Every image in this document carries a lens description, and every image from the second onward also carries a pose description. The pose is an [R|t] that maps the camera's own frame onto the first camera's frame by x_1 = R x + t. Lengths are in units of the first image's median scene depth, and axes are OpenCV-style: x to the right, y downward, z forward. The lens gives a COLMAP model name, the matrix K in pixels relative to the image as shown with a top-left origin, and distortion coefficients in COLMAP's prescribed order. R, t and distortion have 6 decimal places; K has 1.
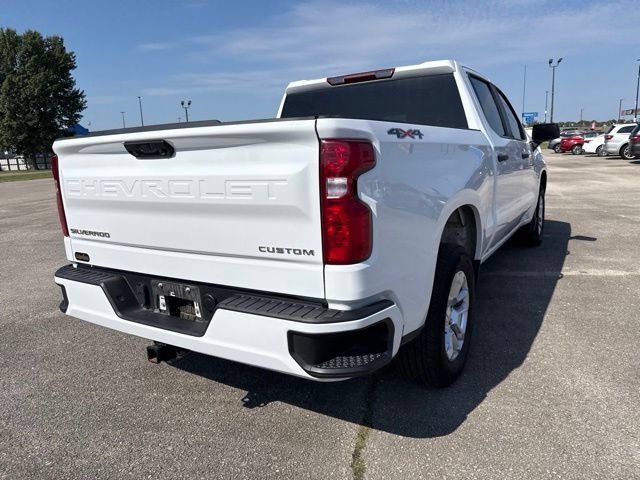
lens RADIAL K [[453.9, 0, 320.0], [0, 453.9, 240.0], [0, 0, 1]] dist [-0.000629, -0.000580]
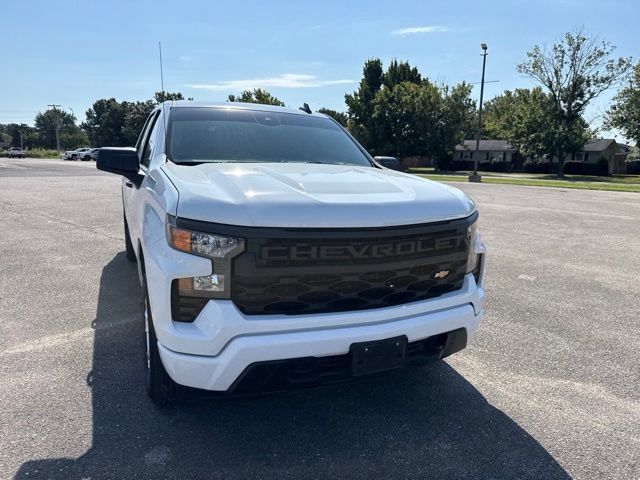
lens RADIAL K [[449.9, 0, 324.0], [0, 449.9, 248.3], [0, 0, 1]] dist [0.053734, -0.072164]
pose [[-0.563732, 0.197385, -0.802026, 0.086328], [-0.165027, 0.924529, 0.343529, -0.038848], [0.809303, 0.326014, -0.488613, 0.157776]]
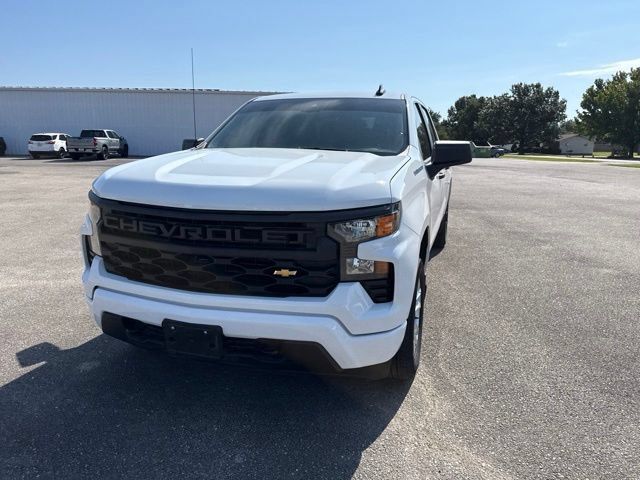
lens RADIAL K [[449.9, 0, 324.0], [0, 449.9, 248.3], [0, 0, 1]] dist [0.053734, -0.072164]
pose [[-0.970766, 0.088241, -0.223218, 0.044570], [-0.014783, 0.906227, 0.422534, -0.041733], [0.239571, 0.413482, -0.878430, 0.183216]]
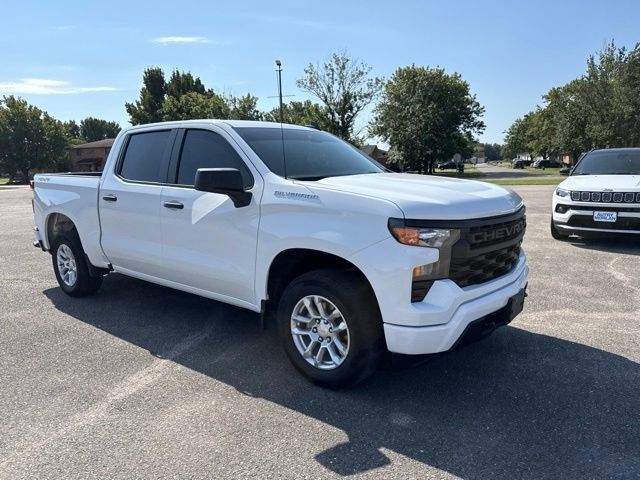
lens RADIAL K [[449.9, 0, 324.0], [0, 449.9, 248.3], [0, 0, 1]] dist [0.053734, -0.072164]
pose [[-0.125814, 0.227089, -0.965713, 0.112432], [-0.171695, 0.953774, 0.246651, -0.032652], [0.977083, 0.196840, -0.081008, 0.120109]]
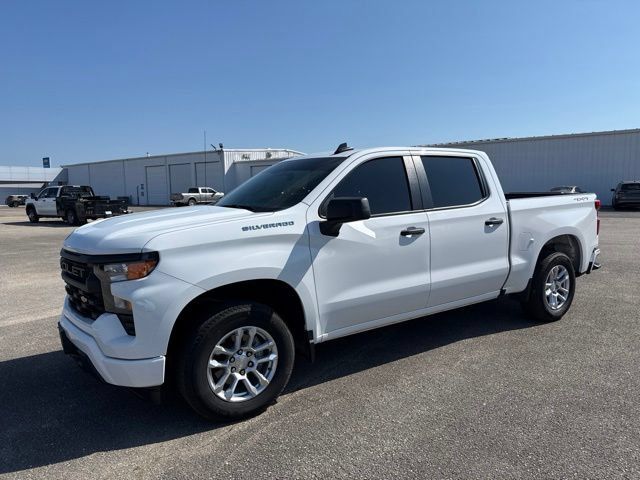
lens RADIAL K [[449.9, 0, 324.0], [0, 449.9, 248.3], [0, 0, 1]] dist [0.053734, -0.072164]
pose [[-0.906683, 0.007325, 0.421750, -0.015752], [0.139045, 0.949156, 0.282435, -0.039763], [-0.398238, 0.314721, -0.861602, 0.181539]]
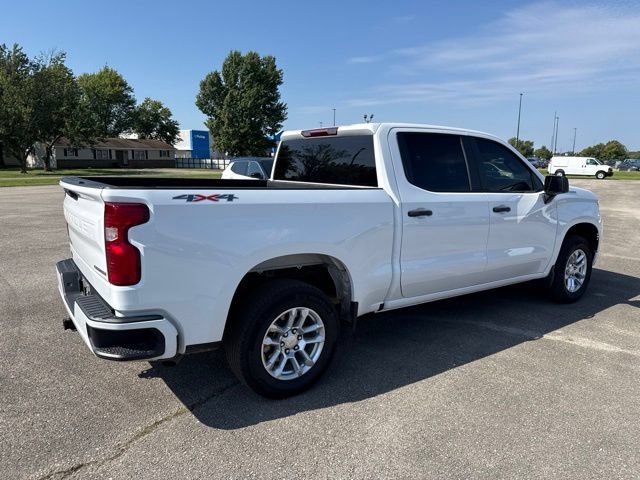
lens RADIAL K [[449.9, 0, 324.0], [0, 449.9, 248.3], [0, 0, 1]] dist [0.053734, -0.072164]
pose [[0.918078, 0.128483, -0.375001, 0.040864], [-0.130091, 0.991277, 0.021142, -0.006233], [0.374446, 0.029374, 0.926783, -0.004649]]
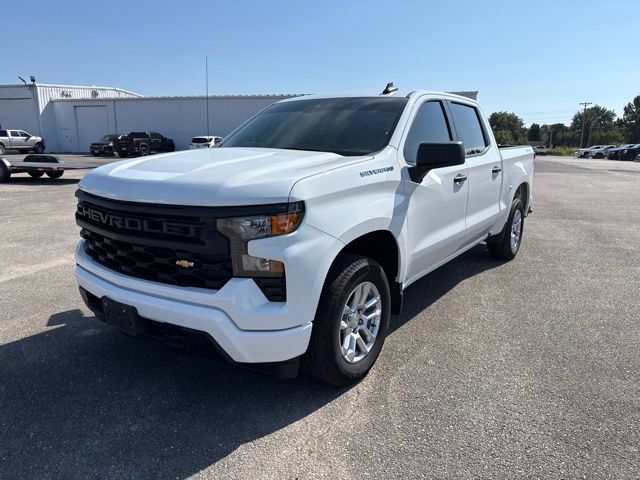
lens RADIAL K [[449.9, 0, 324.0], [0, 449.9, 248.3], [0, 0, 1]] dist [0.053734, -0.072164]
pose [[-0.996833, 0.016067, 0.077880, 0.020502], [0.046987, 0.909125, 0.413866, -0.041141], [-0.064153, 0.416214, -0.907001, 0.185743]]
